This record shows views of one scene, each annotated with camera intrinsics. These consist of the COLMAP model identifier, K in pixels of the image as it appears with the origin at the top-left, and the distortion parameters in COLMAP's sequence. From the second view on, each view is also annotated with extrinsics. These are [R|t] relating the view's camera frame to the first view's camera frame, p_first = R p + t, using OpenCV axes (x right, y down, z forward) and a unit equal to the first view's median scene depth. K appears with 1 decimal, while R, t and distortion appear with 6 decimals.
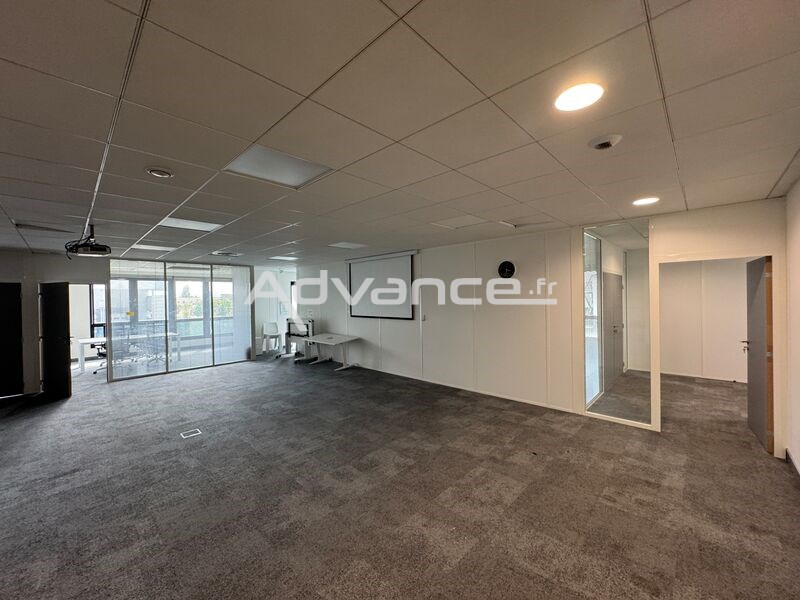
lens RADIAL K [[318.8, 0, 401.7], [0, 318.8, 300.2], [0, 0, 1]] dist [-0.004235, 0.000355]
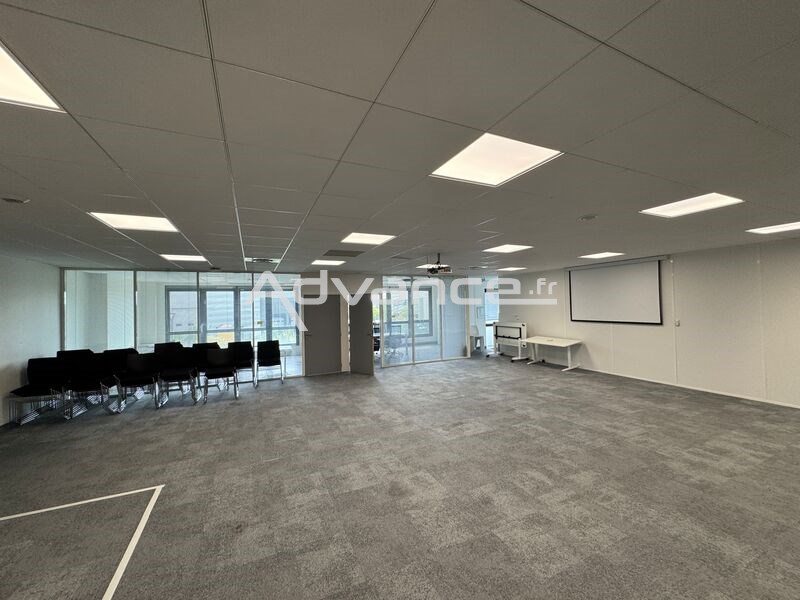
lens RADIAL K [[318.8, 0, 403.8], [0, 318.8, 296.4], [0, 0, 1]] dist [-0.004235, 0.000355]
pose [[0.931356, -0.014430, -0.363824, -0.529266], [0.003886, 0.999551, -0.029696, -0.001423], [0.364089, 0.026244, 0.930994, -0.342731]]
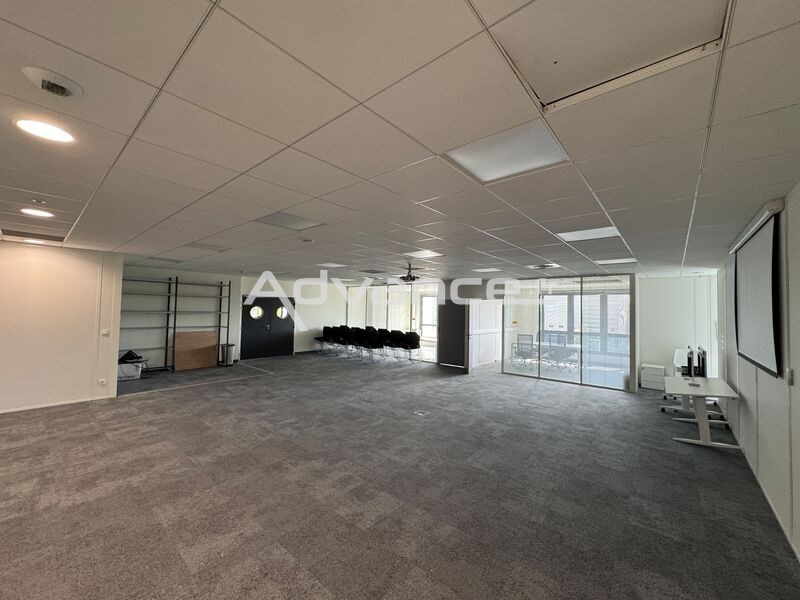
lens RADIAL K [[318.8, 0, 401.3], [0, 318.8, 300.0], [0, 0, 1]] dist [-0.004235, 0.000355]
pose [[0.057651, -0.012750, -0.998255, 0.597995], [-0.032121, 0.999377, -0.014619, -0.021918], [0.997820, 0.032907, 0.057206, 0.757997]]
